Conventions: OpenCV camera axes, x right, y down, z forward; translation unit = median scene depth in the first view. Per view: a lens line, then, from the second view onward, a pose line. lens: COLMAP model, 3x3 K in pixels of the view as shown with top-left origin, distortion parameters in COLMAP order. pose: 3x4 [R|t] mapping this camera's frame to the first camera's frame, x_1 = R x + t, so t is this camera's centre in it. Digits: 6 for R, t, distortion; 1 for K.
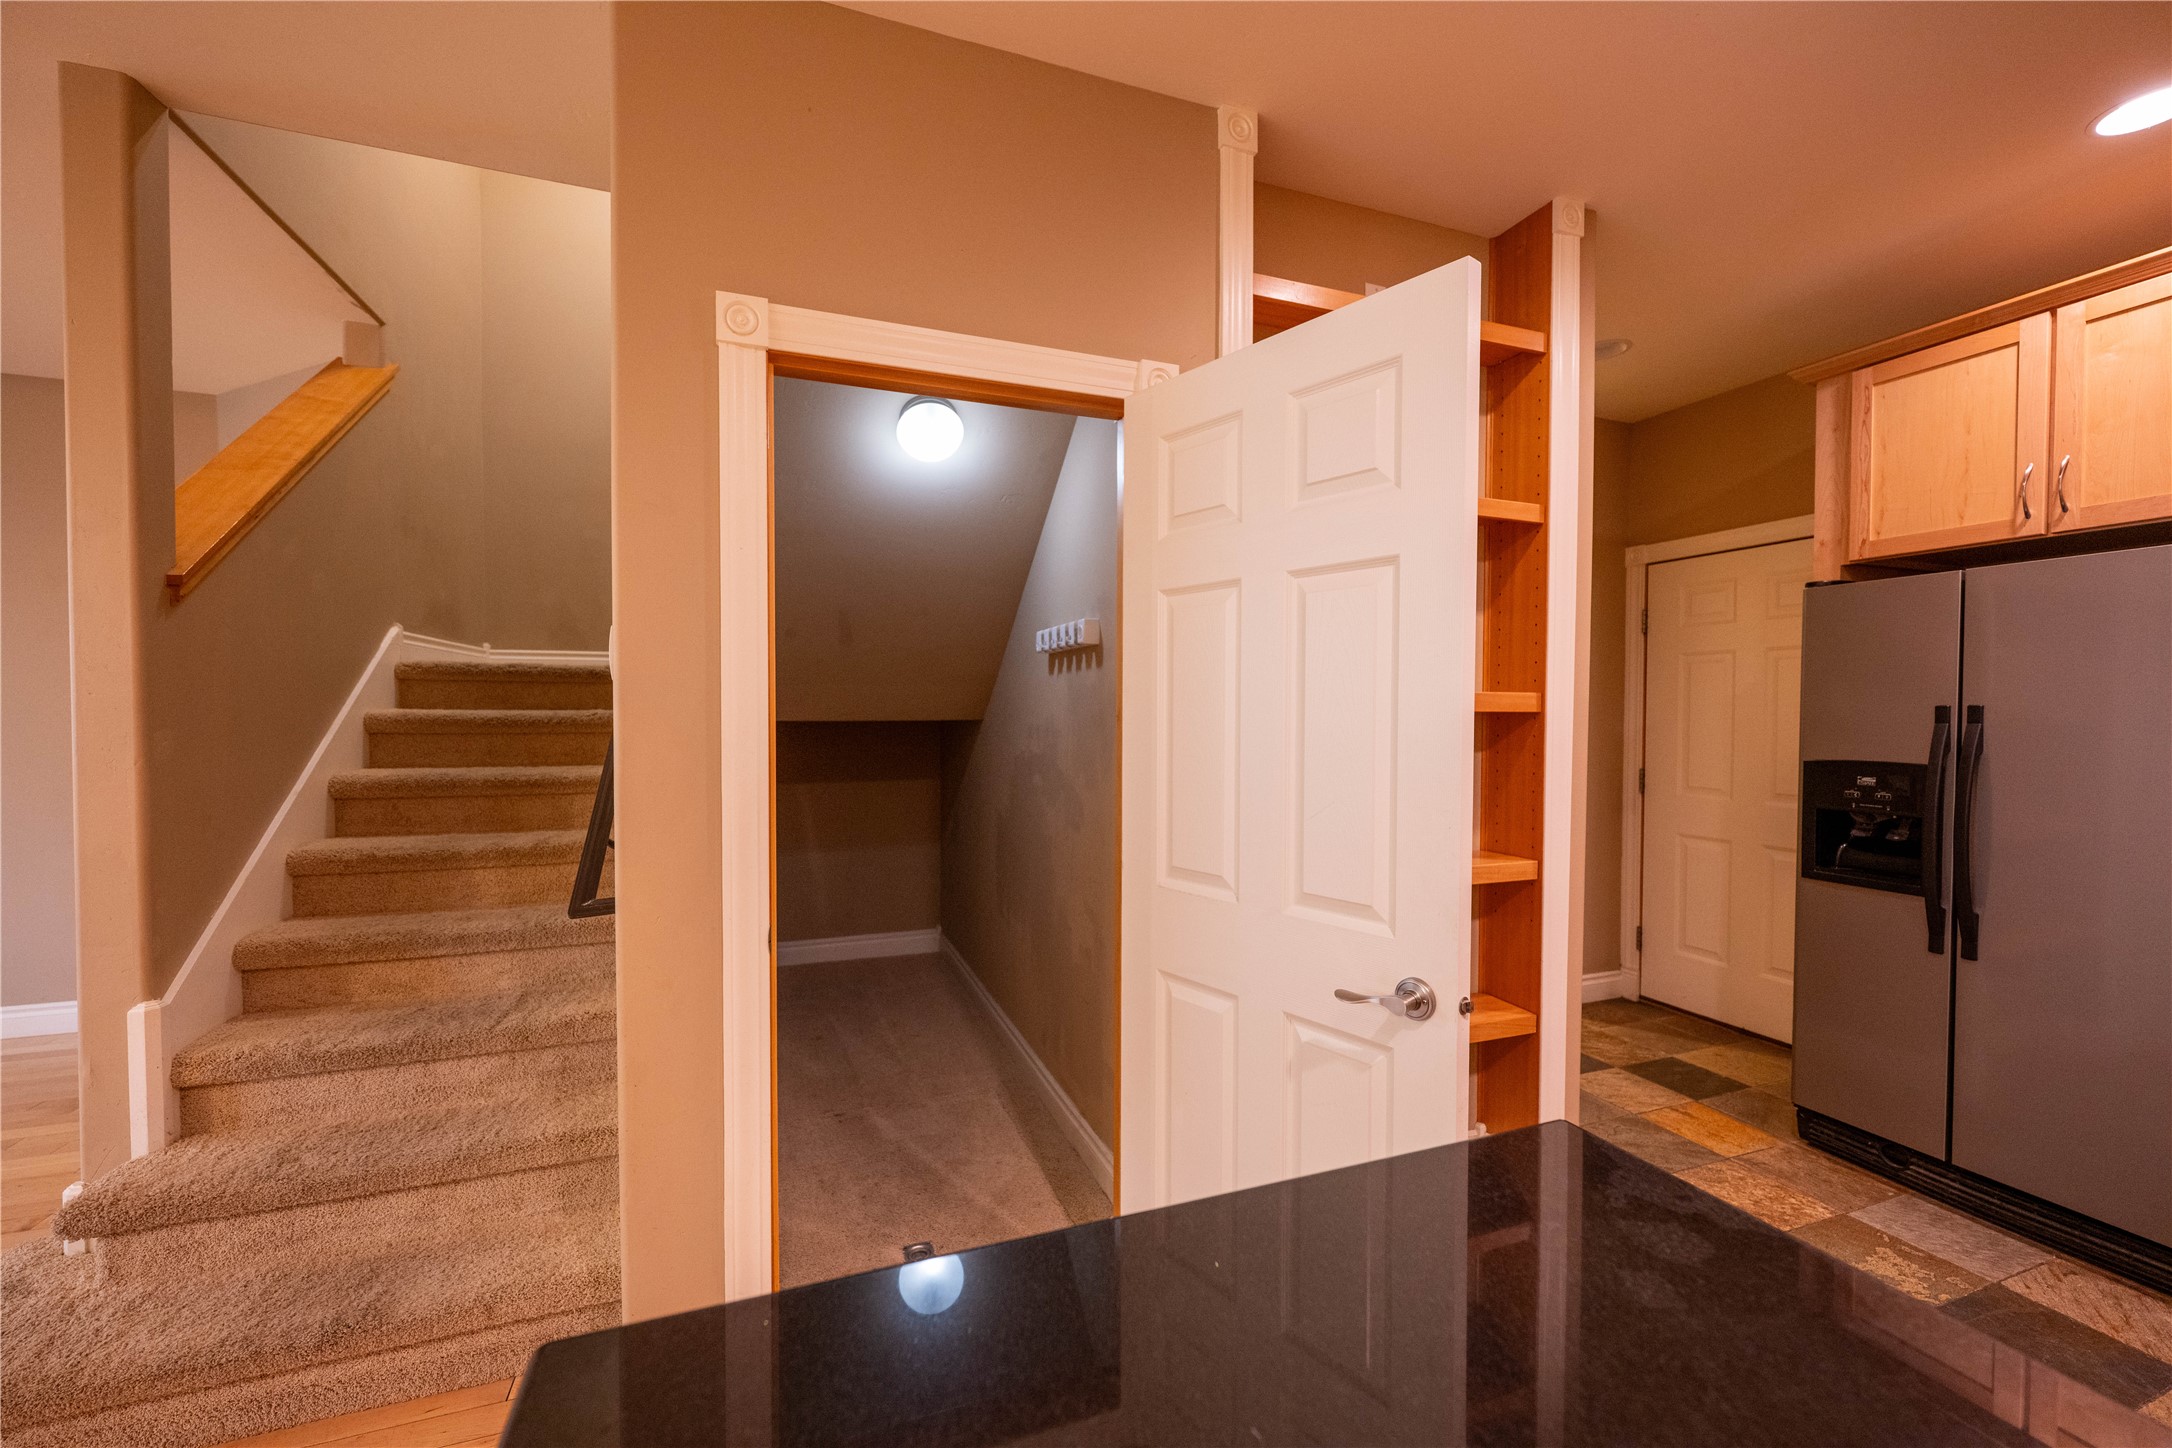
lens RADIAL K [[864.3, 0, 1097.5], [0, 864.3, 727.0], [0, 0, 1]] dist [0.000050, 0.000337]
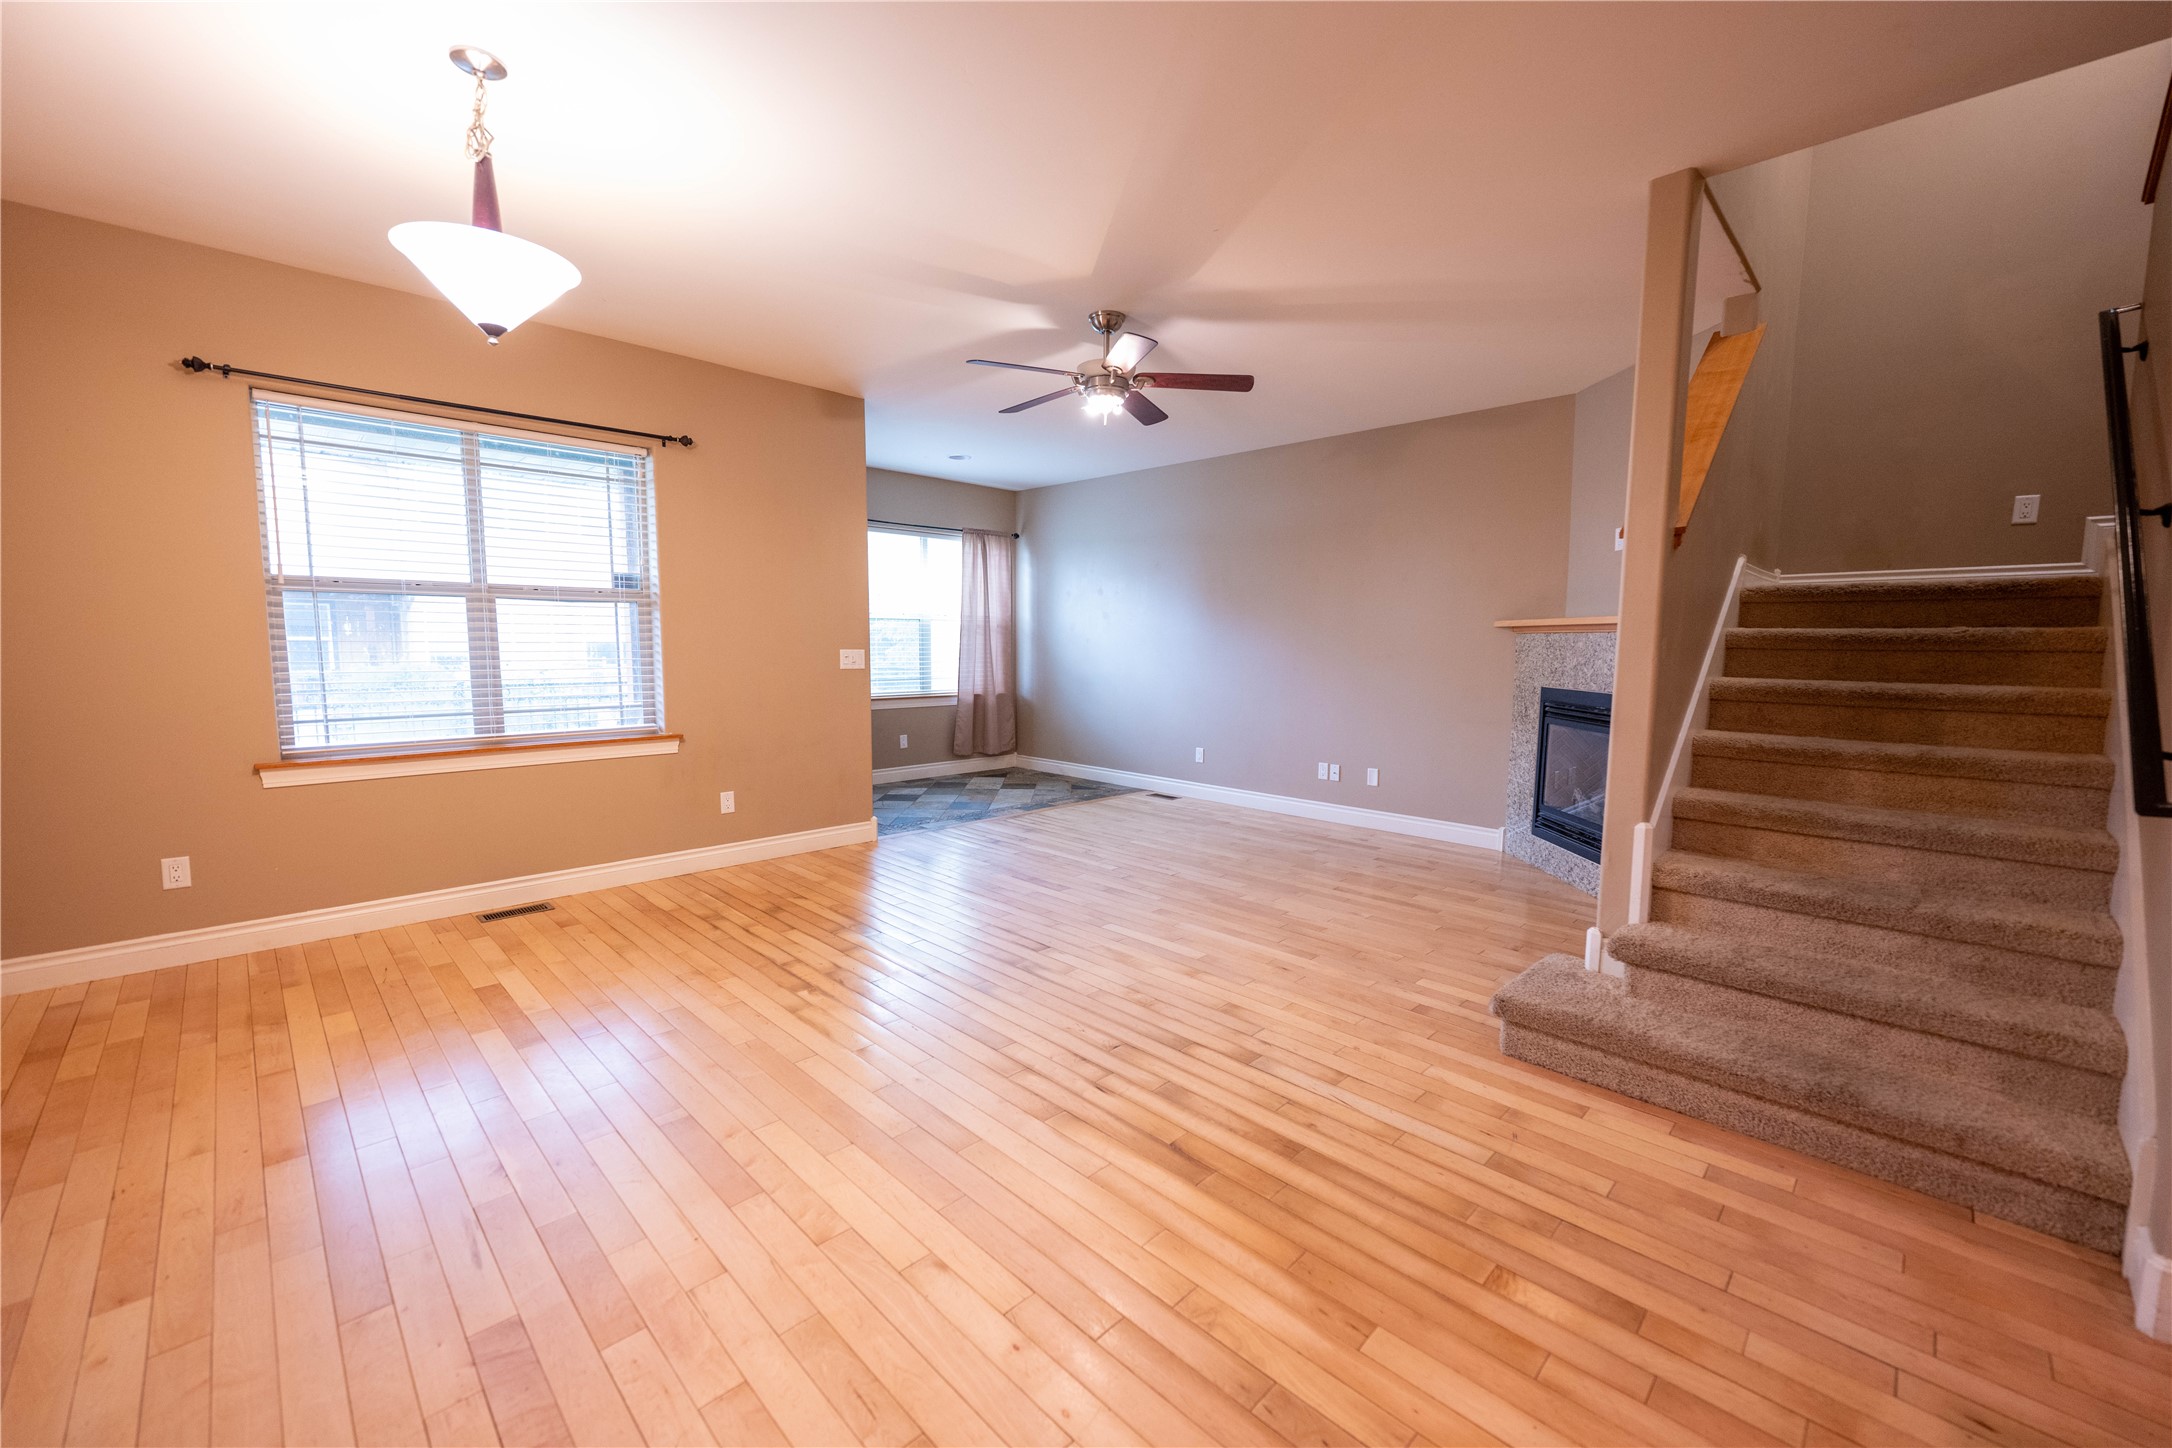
lens RADIAL K [[858.5, 0, 1085.7], [0, 858.5, 731.4], [0, 0, 1]] dist [-0.001287, 0.000191]
pose [[0.415733, 0.096525, -0.904350, -0.164421], [-0.022891, 0.995148, 0.095694, 0.039017], [0.909199, -0.019082, 0.415925, -0.417901]]
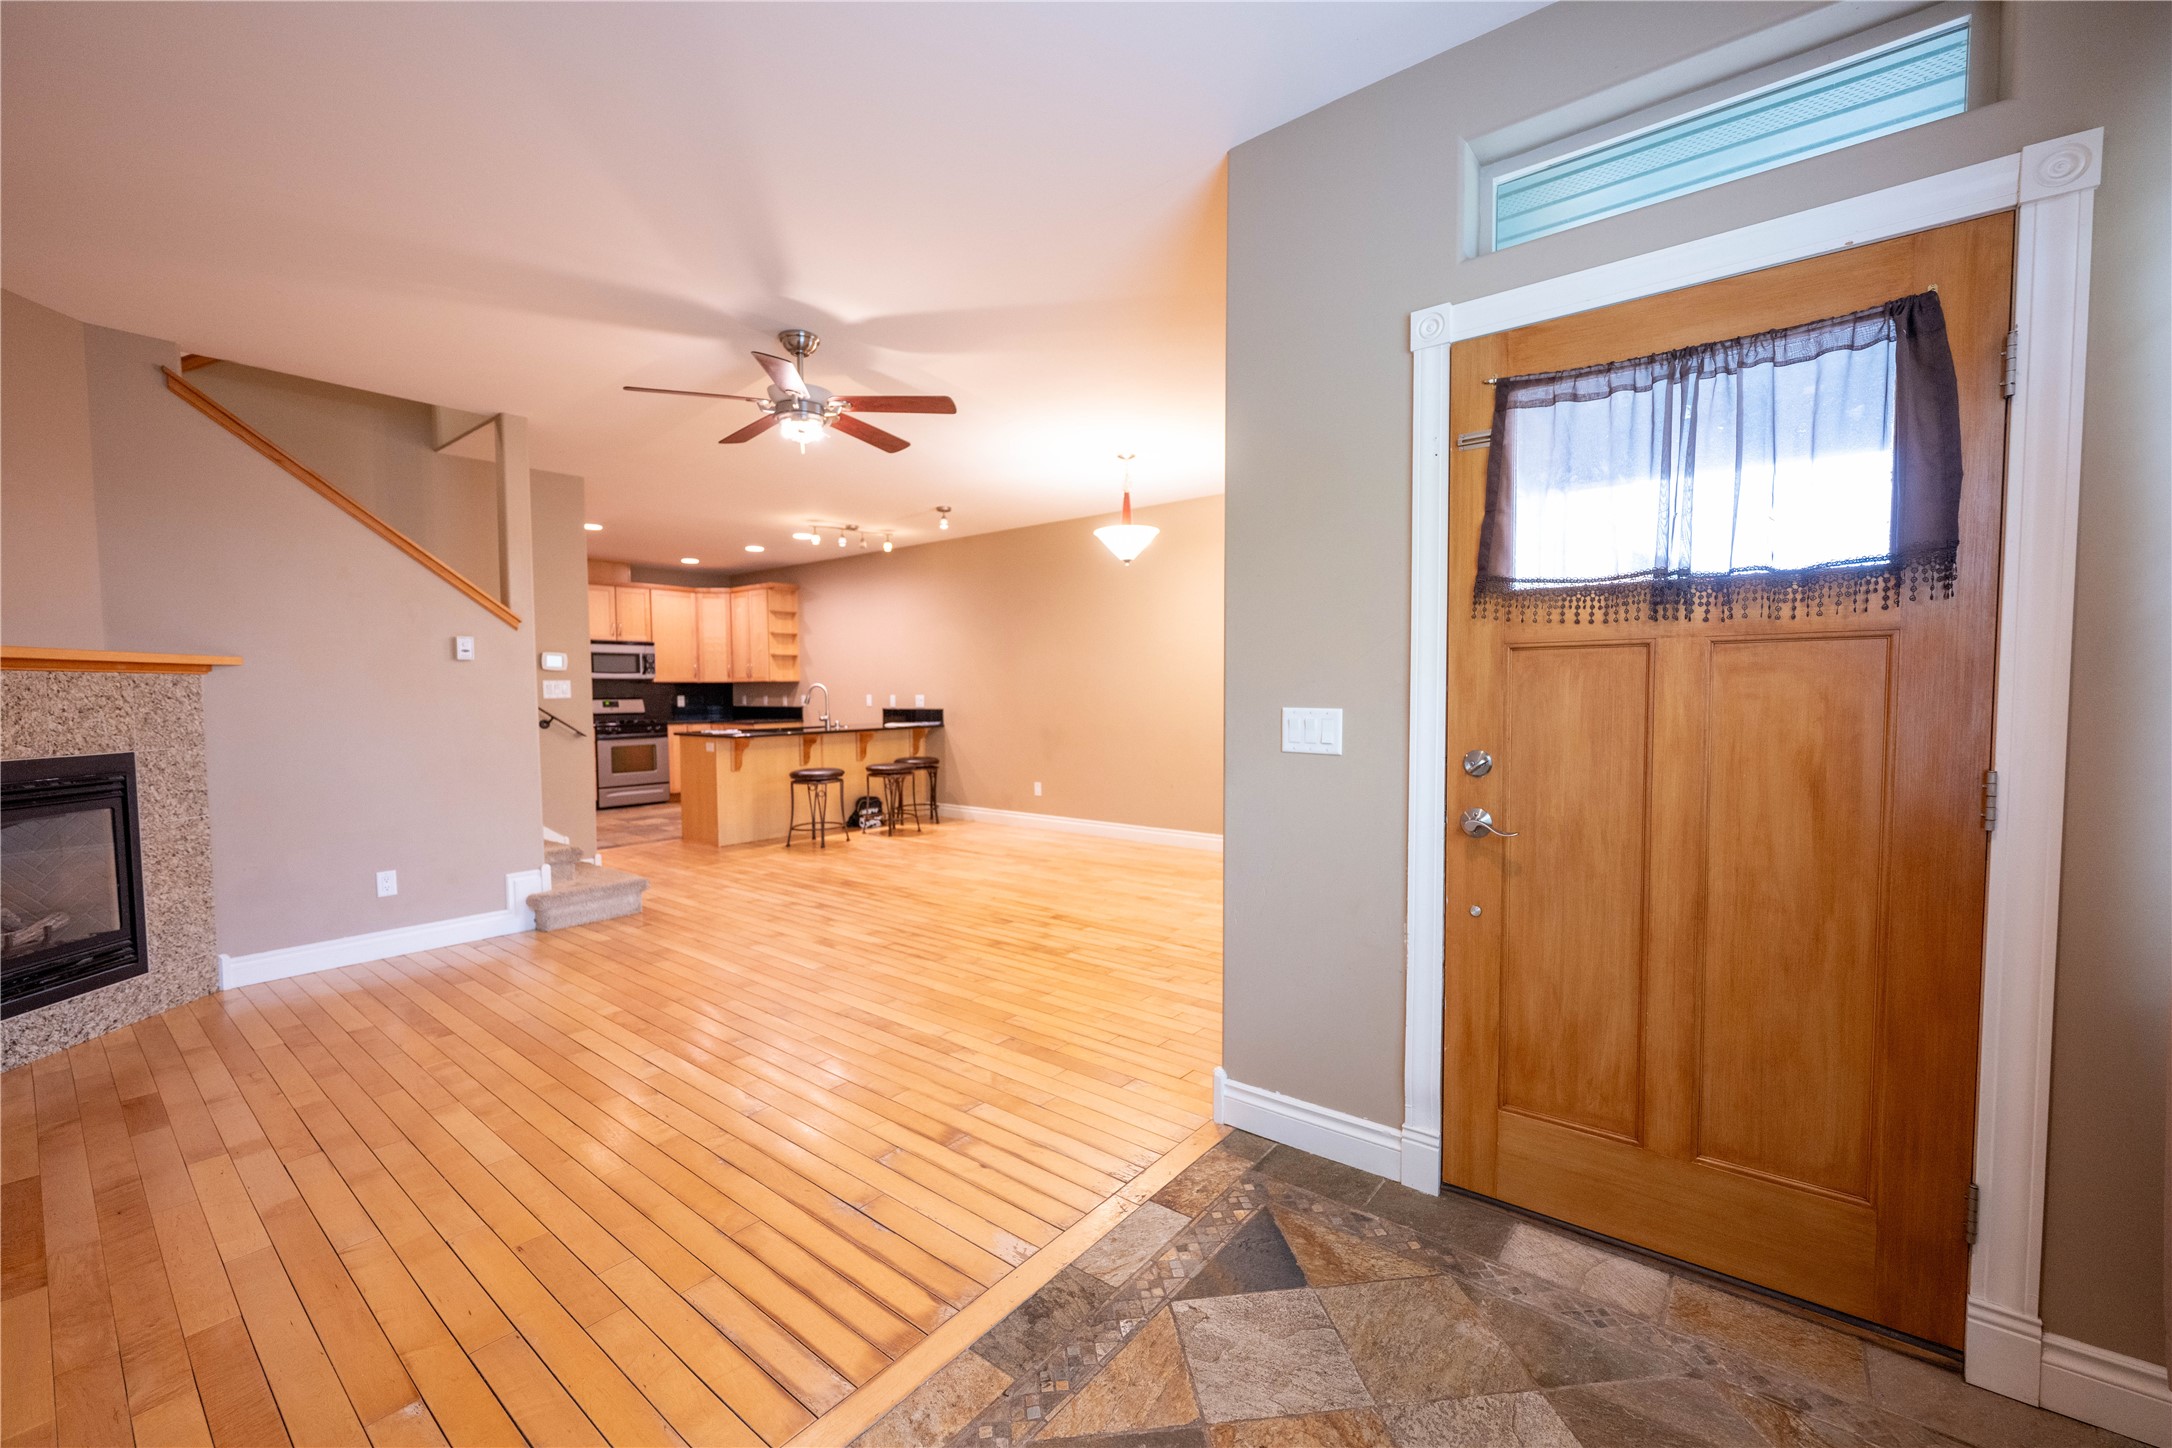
lens RADIAL K [[867.2, 0, 1090.1], [0, 867.2, 732.5], [0, 0, 1]] dist [0.000172, -0.000048]
pose [[-0.514508, -0.041328, 0.856489, -3.585938], [0.020554, 0.997956, 0.060502, 0.021603], [-0.857239, 0.048733, -0.512607, 0.791637]]
